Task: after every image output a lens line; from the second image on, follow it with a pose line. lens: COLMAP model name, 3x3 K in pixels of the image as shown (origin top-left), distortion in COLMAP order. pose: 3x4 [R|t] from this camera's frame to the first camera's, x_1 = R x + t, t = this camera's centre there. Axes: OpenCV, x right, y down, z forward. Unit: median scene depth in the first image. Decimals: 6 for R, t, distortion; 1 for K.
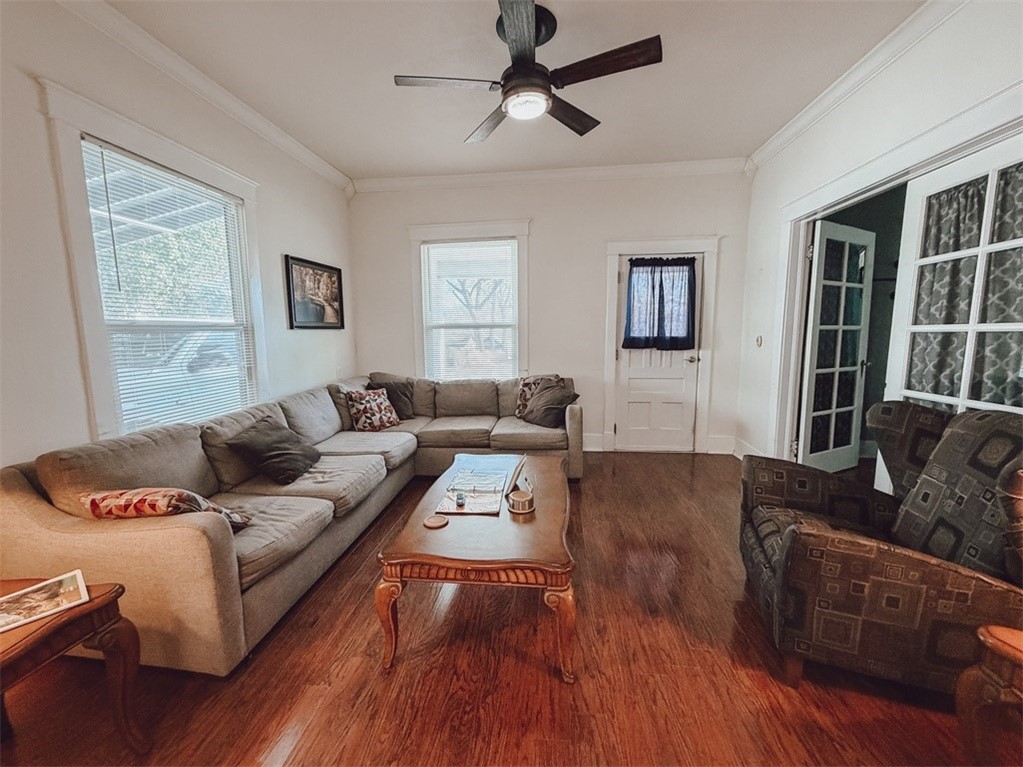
lens RADIAL K [[414.8, 0, 517.9], [0, 414.8, 378.8], [0, 0, 1]] dist [-0.000525, 0.000105]
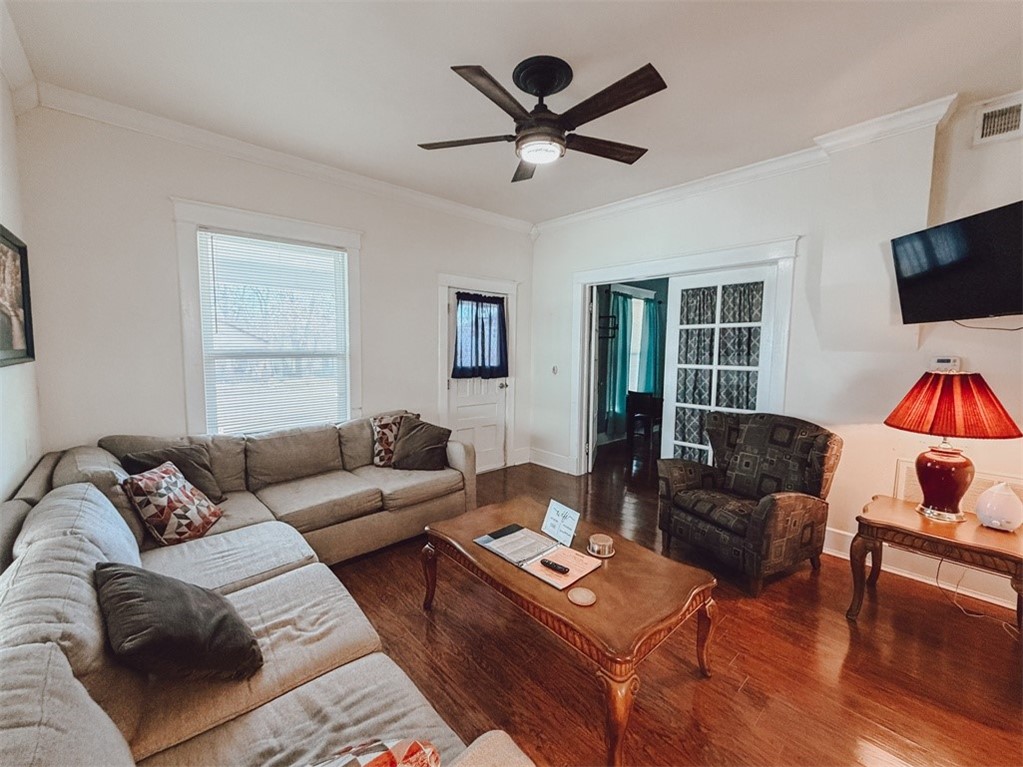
lens RADIAL K [[414.8, 0, 519.7], [0, 414.8, 376.6], [0, 0, 1]] dist [-0.000525, 0.000105]
pose [[0.659645, -0.033943, 0.750810, -0.430273], [0.063916, 0.997894, -0.011043, -0.059412], [-0.748854, 0.055273, 0.660426, 0.220901]]
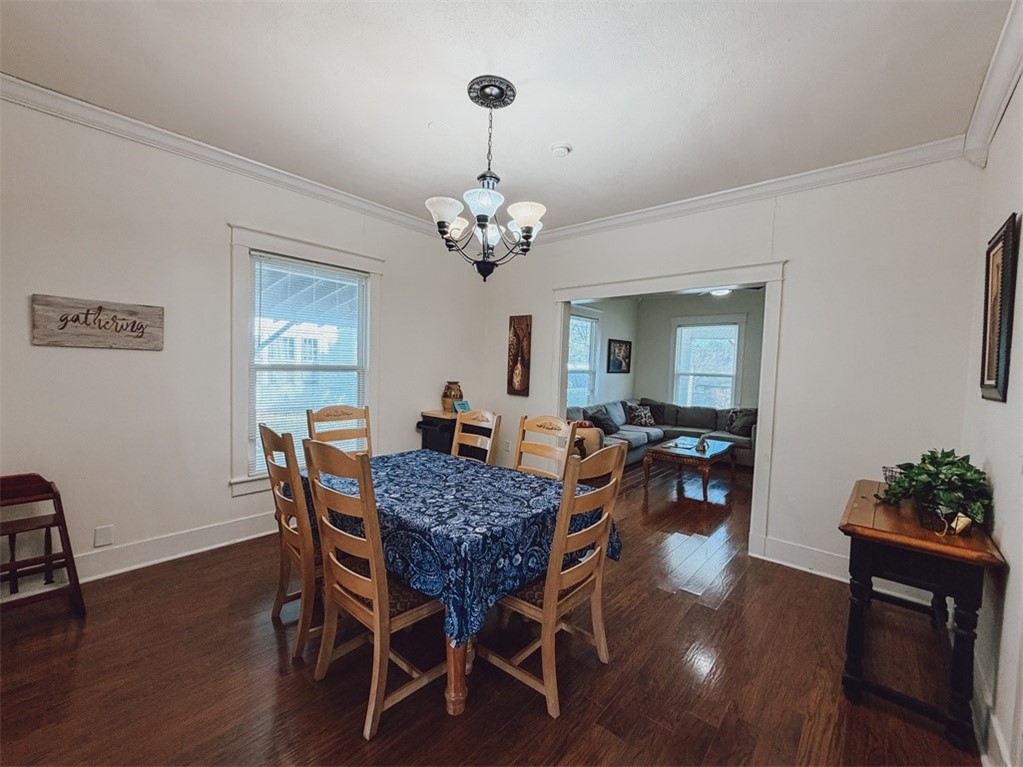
lens RADIAL K [[414.8, 0, 503.3], [0, 414.8, 378.6], [0, 0, 1]] dist [-0.000525, 0.000105]
pose [[0.802383, 0.063304, -0.593443, 0.255608], [-0.111094, 0.992822, -0.044301, 0.056275], [0.586379, 0.101474, 0.803656, -0.906262]]
